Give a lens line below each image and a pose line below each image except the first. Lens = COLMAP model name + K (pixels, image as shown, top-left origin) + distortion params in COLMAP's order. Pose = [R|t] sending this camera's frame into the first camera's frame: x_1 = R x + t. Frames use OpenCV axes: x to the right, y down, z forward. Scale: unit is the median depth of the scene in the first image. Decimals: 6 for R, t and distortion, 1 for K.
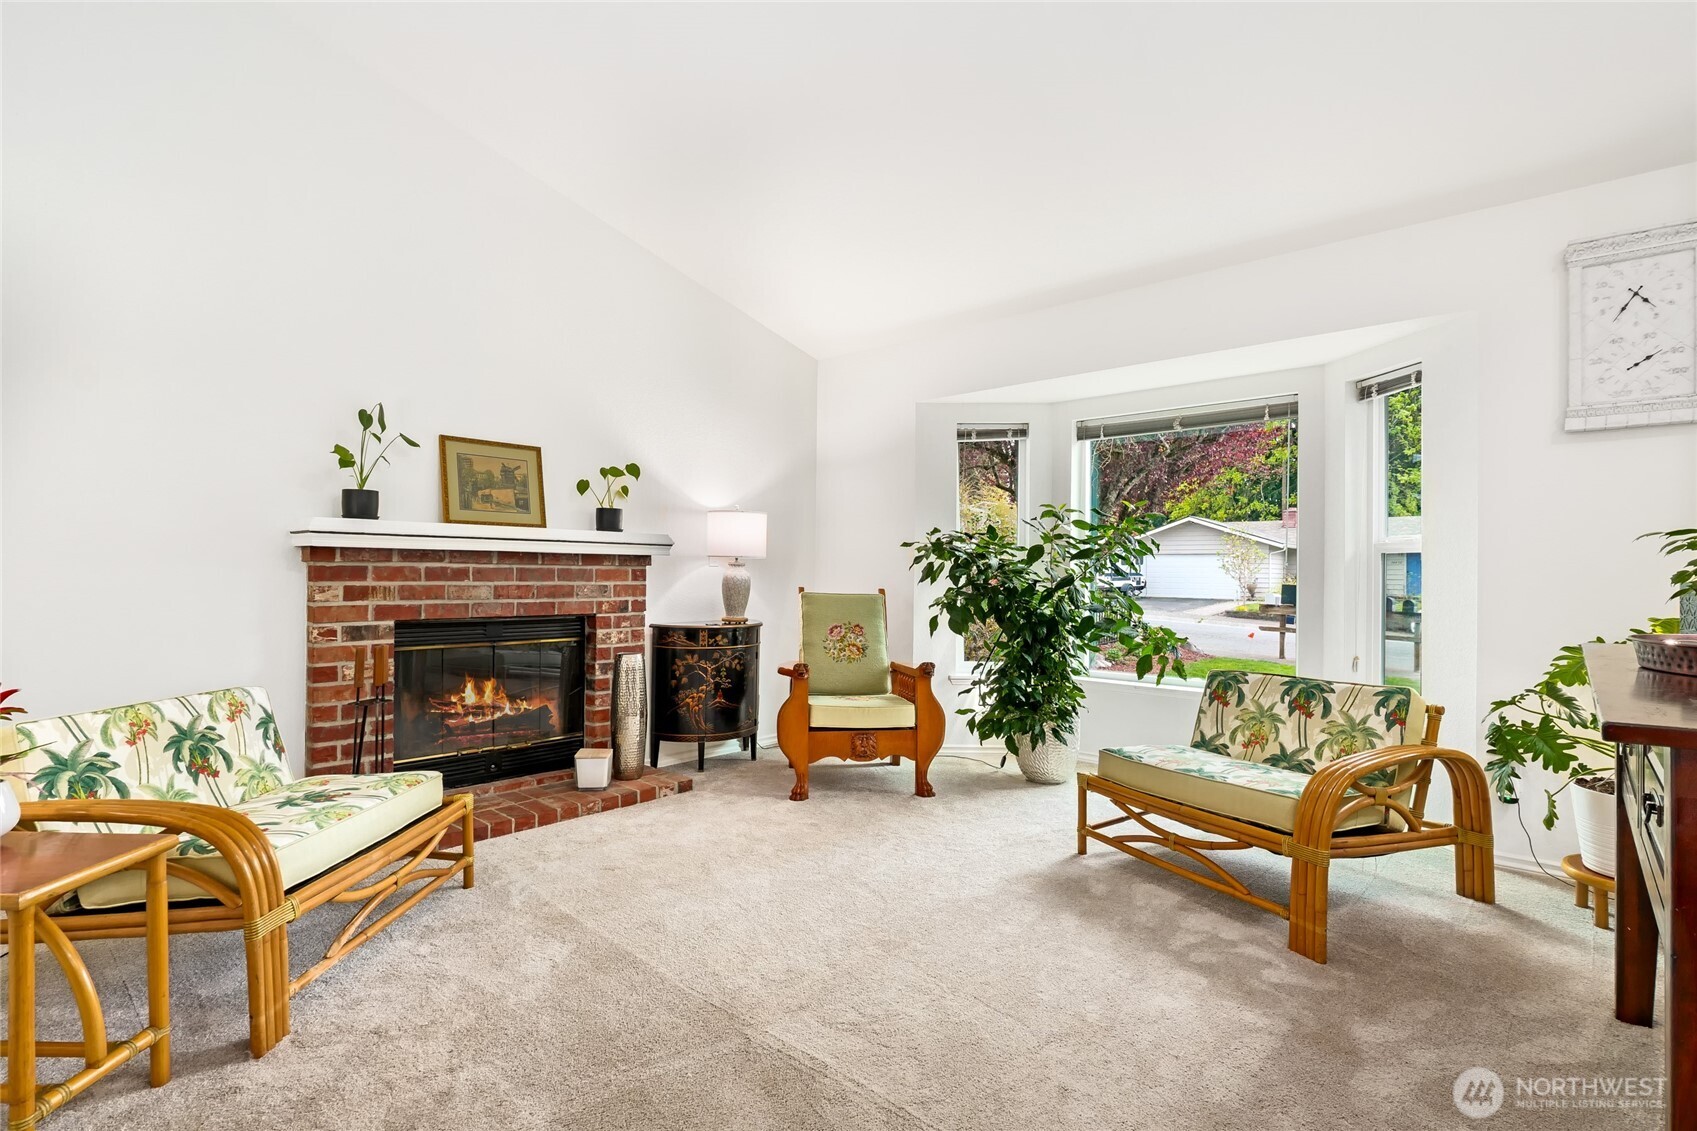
lens RADIAL K [[809.9, 0, 848.5], [0, 809.9, 565.5], [0, 0, 1]] dist [-0.000128, -0.000049]
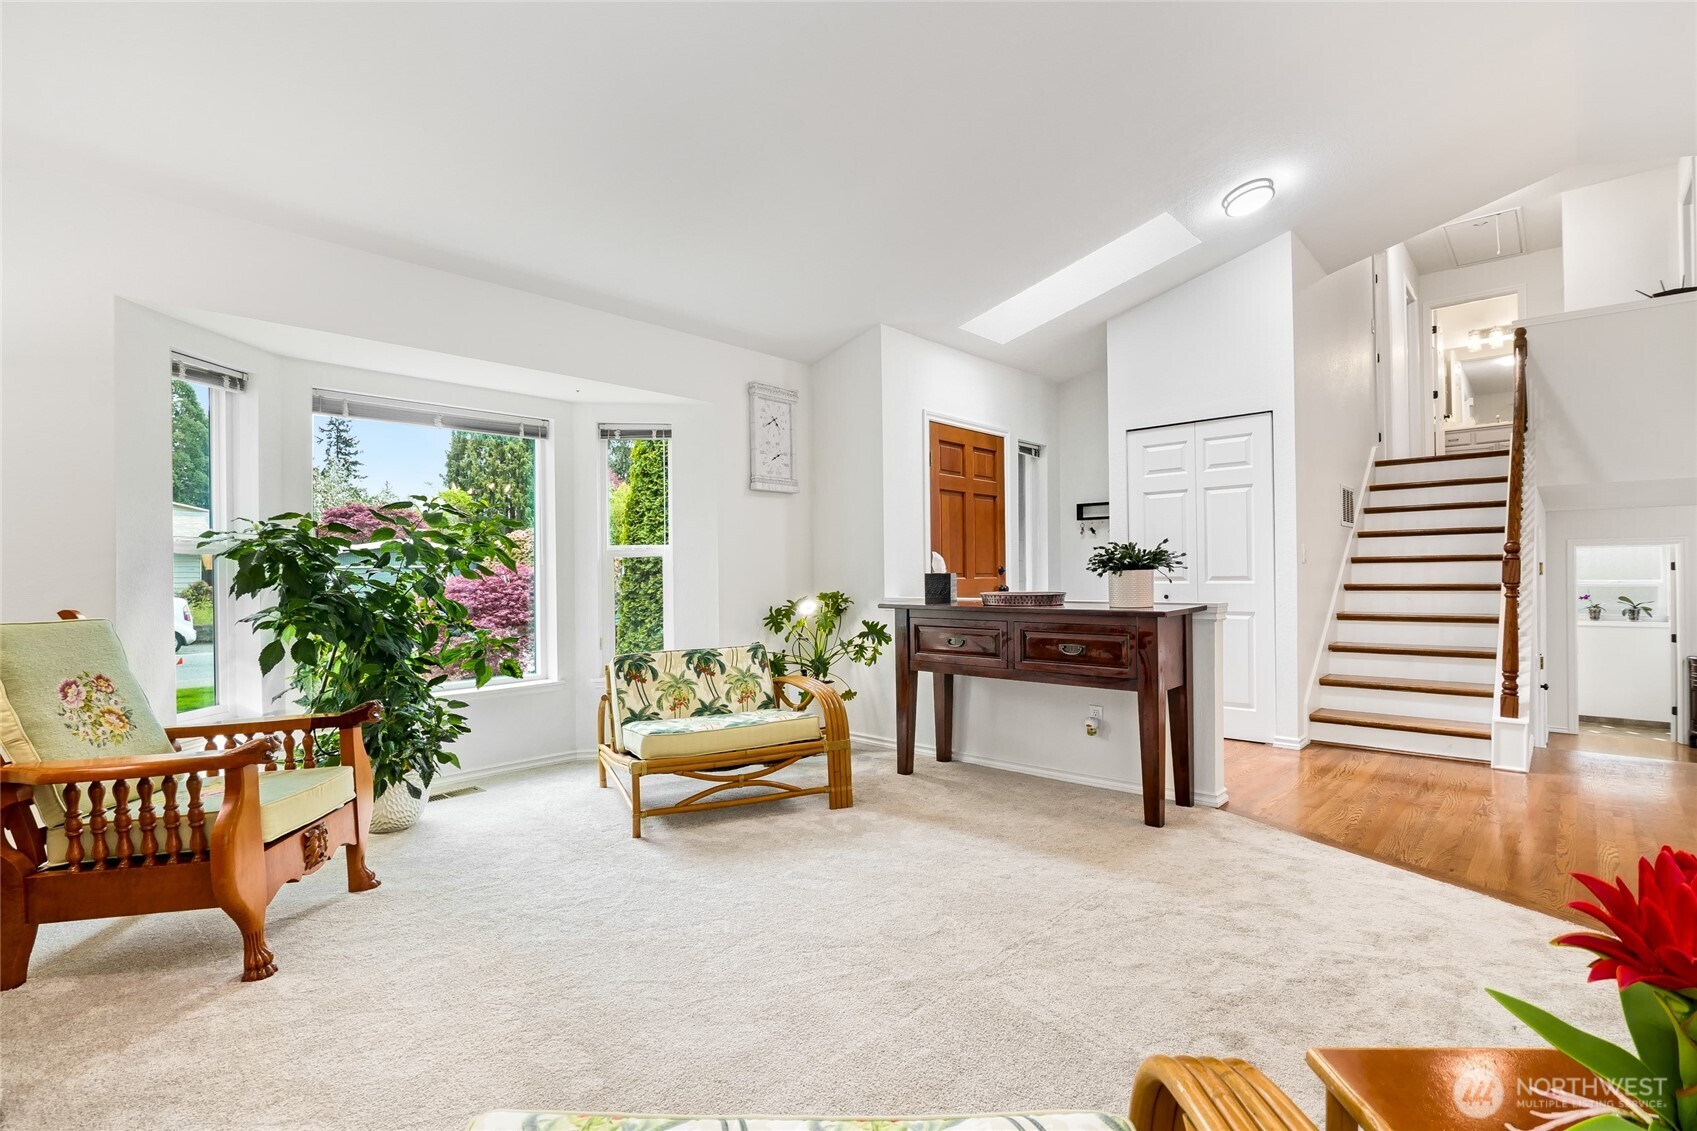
lens RADIAL K [[762.2, 0, 848.5], [0, 762.2, 565.5], [0, 0, 1]] dist [-0.061129, -0.000007]
pose [[0.017295, -0.011542, 0.999784, -0.716125], [-0.007858, 0.999901, 0.011680, -0.020537], [-0.999820, -0.008058, 0.017202, 0.715003]]
